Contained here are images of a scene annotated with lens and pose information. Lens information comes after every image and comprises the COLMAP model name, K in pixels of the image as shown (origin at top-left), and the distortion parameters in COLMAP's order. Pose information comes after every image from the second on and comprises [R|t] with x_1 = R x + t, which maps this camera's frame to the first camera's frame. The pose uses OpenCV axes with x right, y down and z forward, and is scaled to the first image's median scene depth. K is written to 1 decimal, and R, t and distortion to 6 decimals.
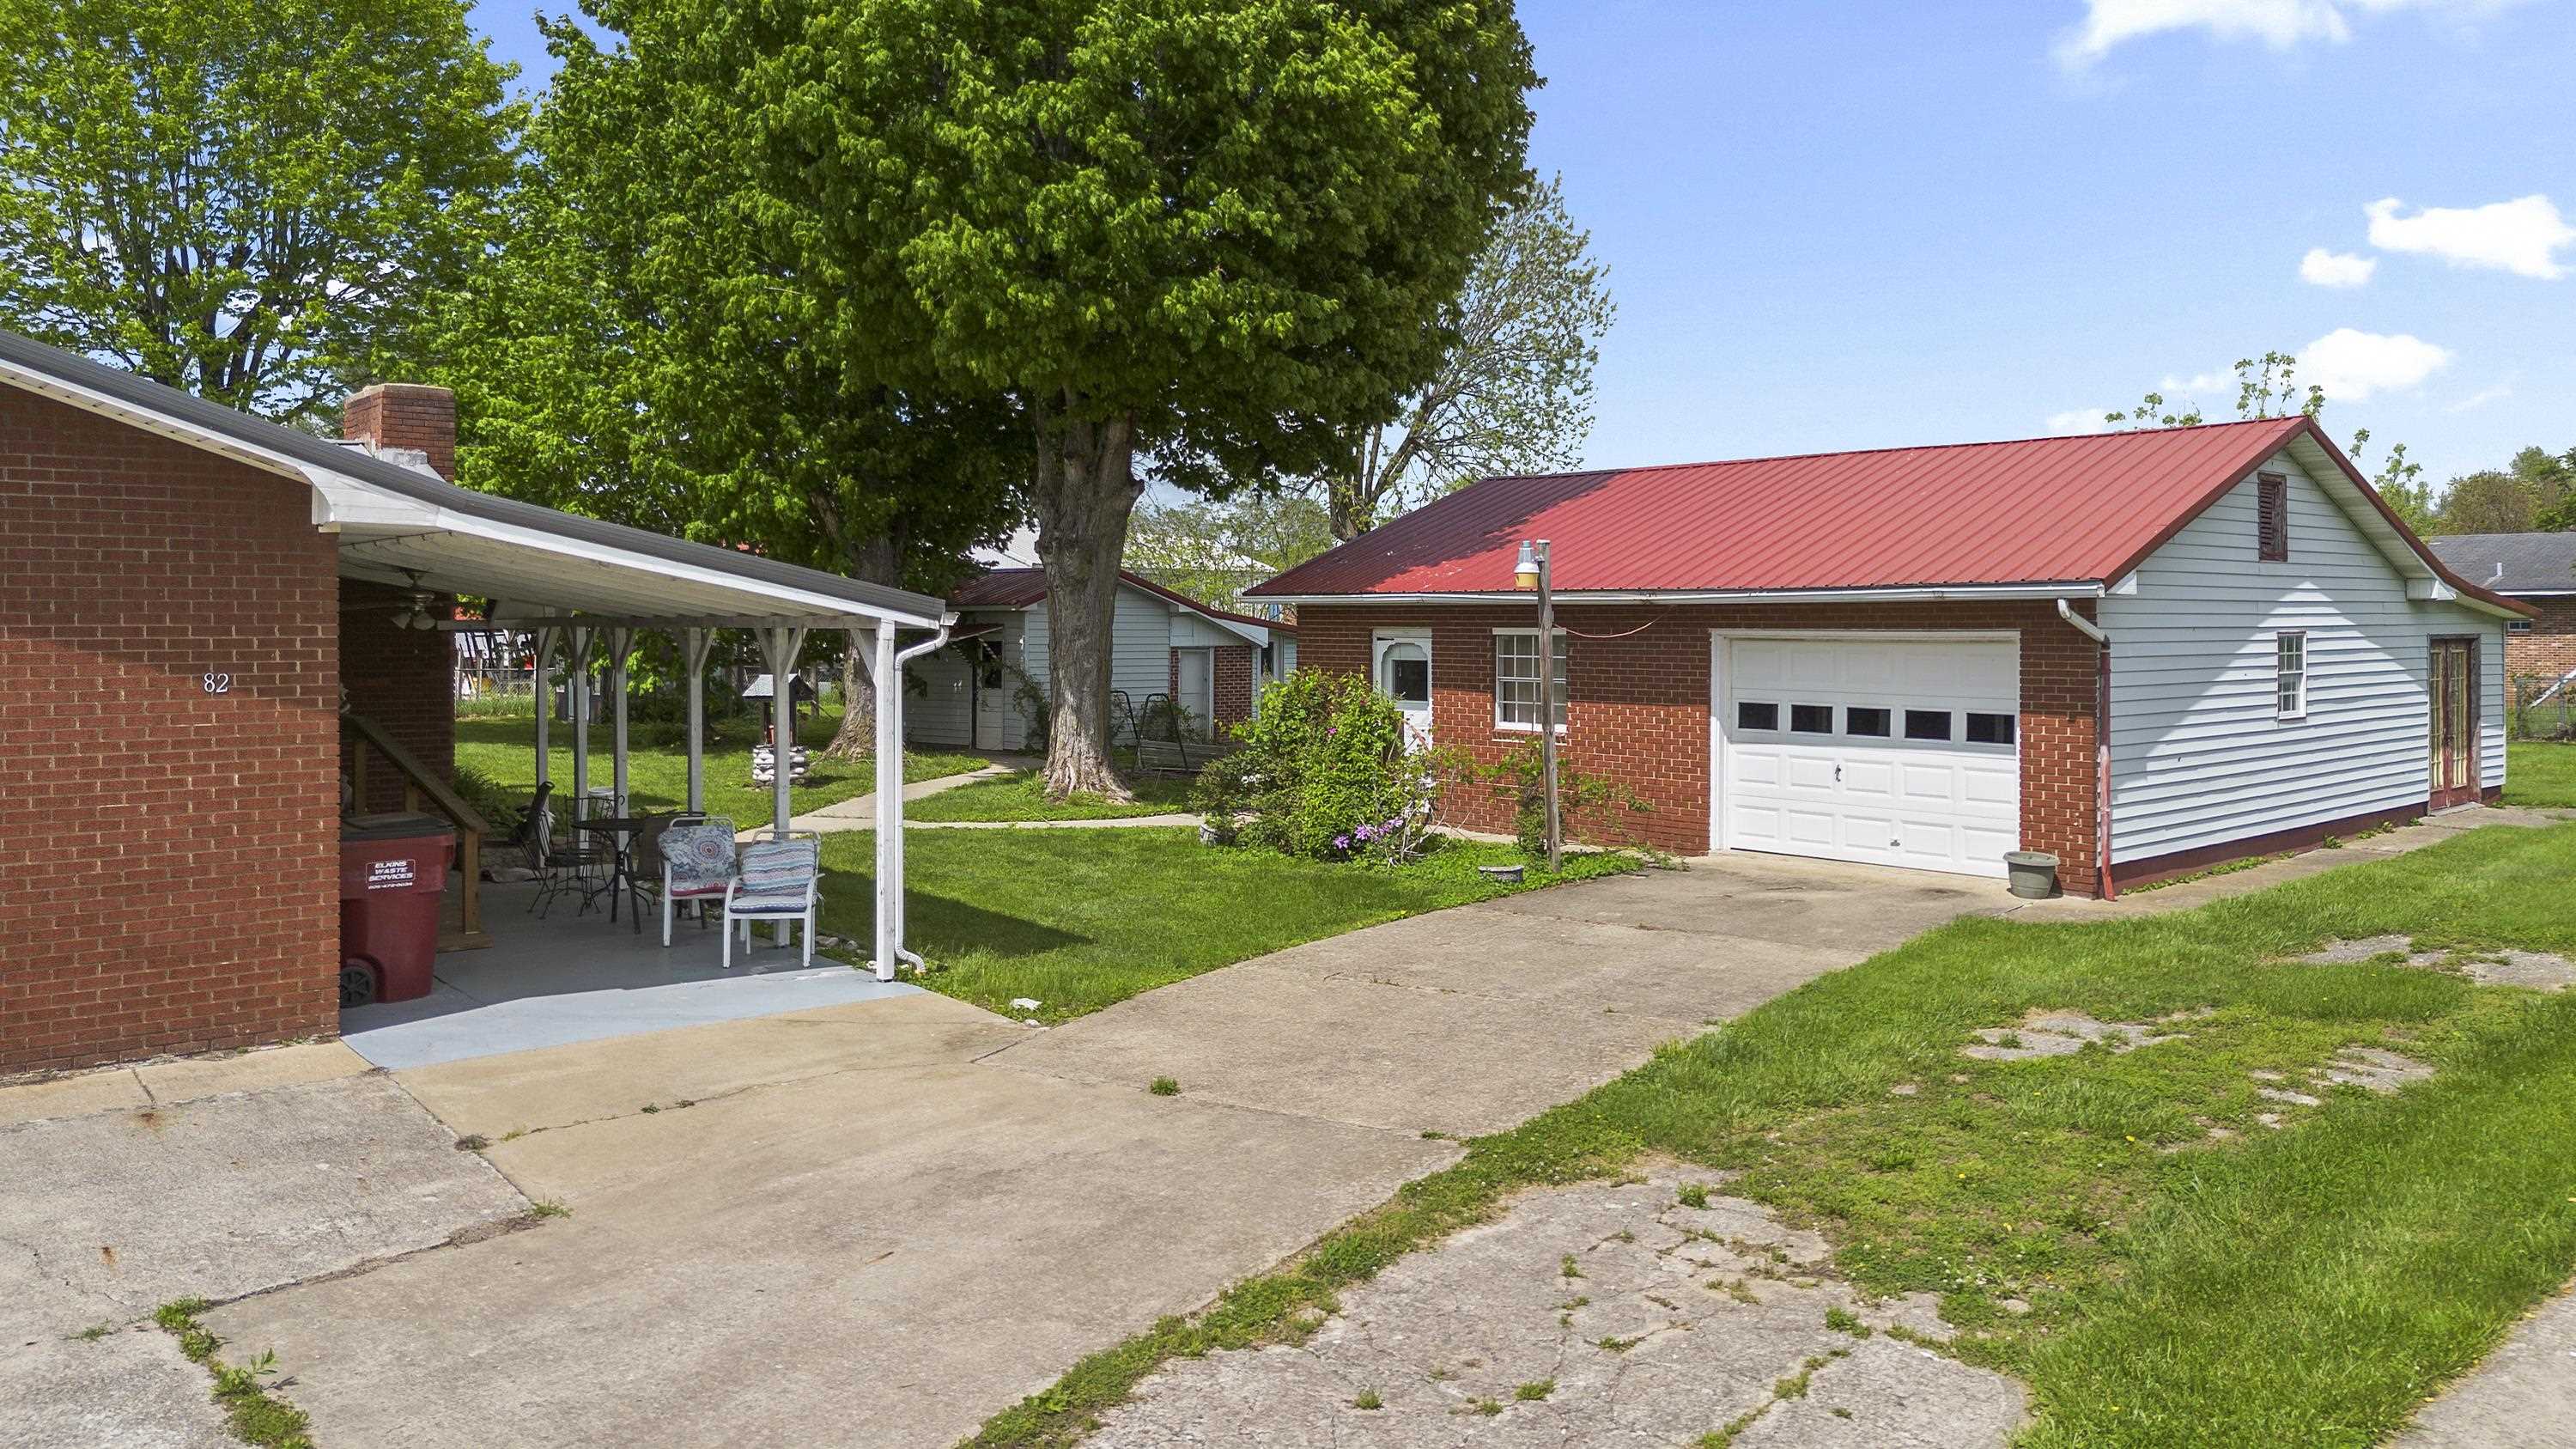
lens RADIAL K [[1929.1, 0, 1286.3], [0, 1929.1, 726.6], [0, 0, 1]] dist [0.037538, -0.042952]
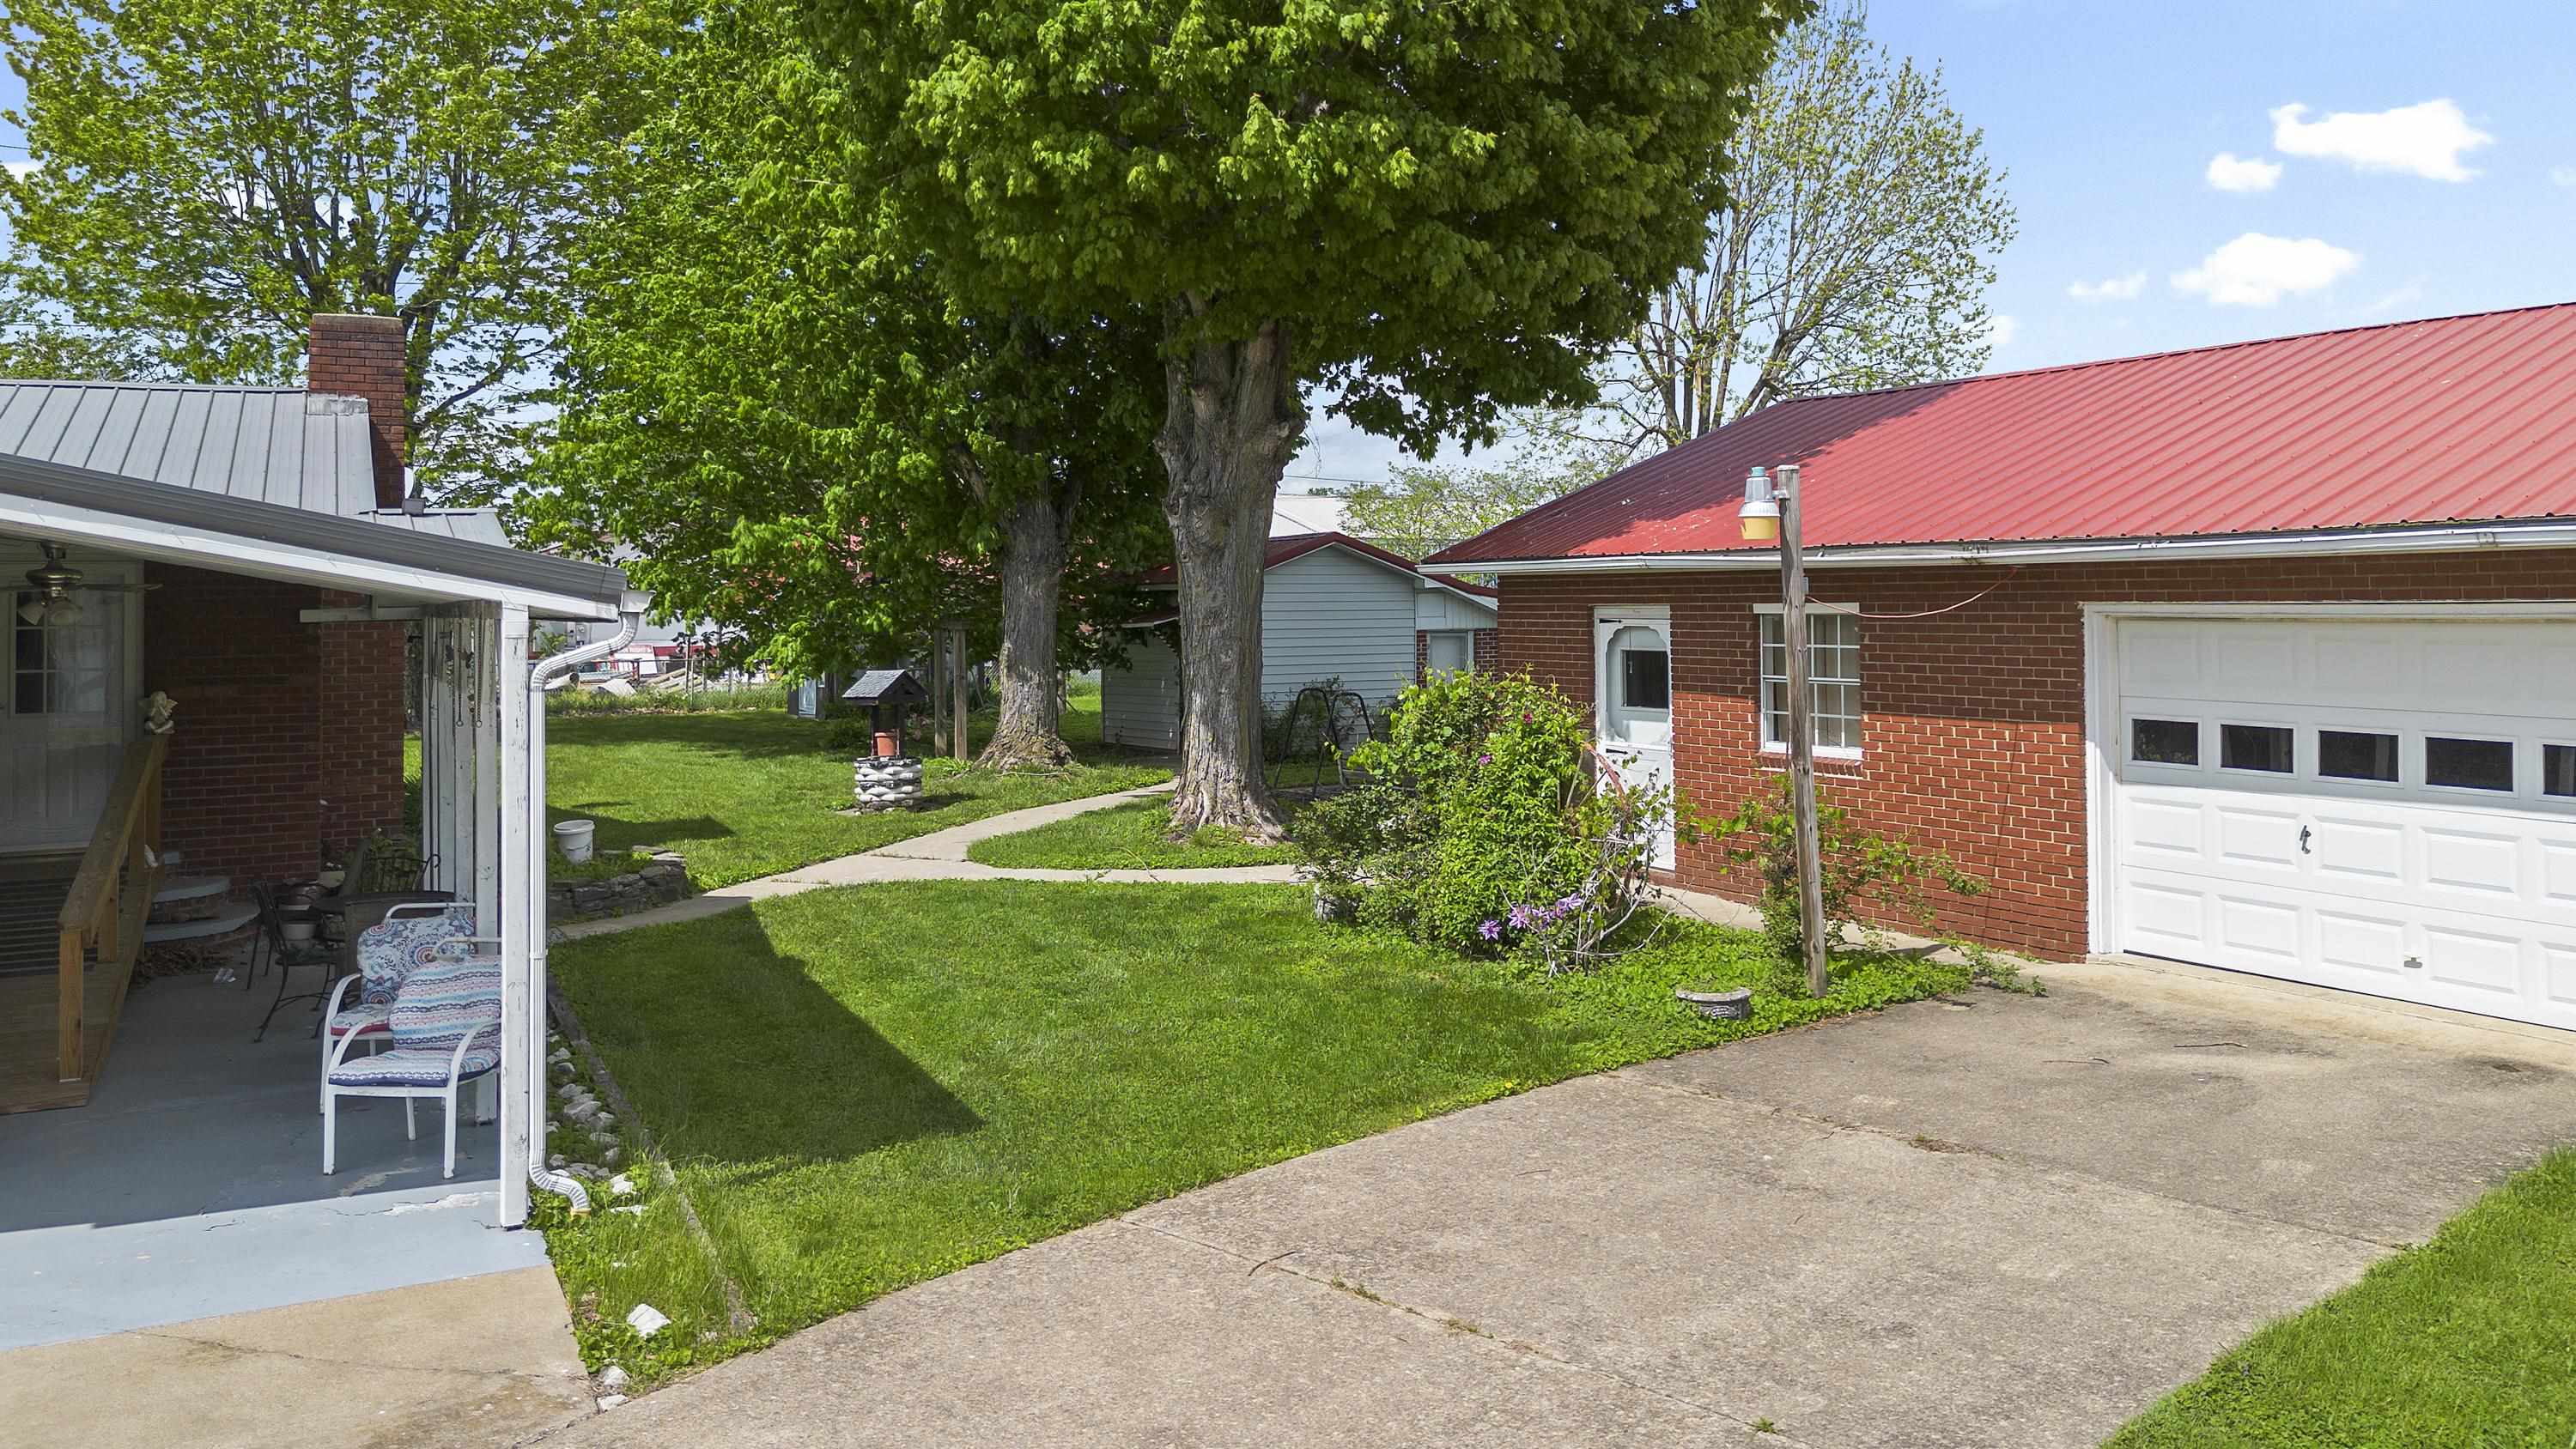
lens RADIAL K [[1928.5, 0, 1290.7], [0, 1928.5, 605.9], [0, 0, 1]] dist [0.037538, -0.042952]
pose [[0.977577, -0.010204, -0.210330, 0.098301], [-0.000417, 0.998730, -0.050389, -0.017240], [0.210577, 0.049346, 0.976331, 0.319516]]
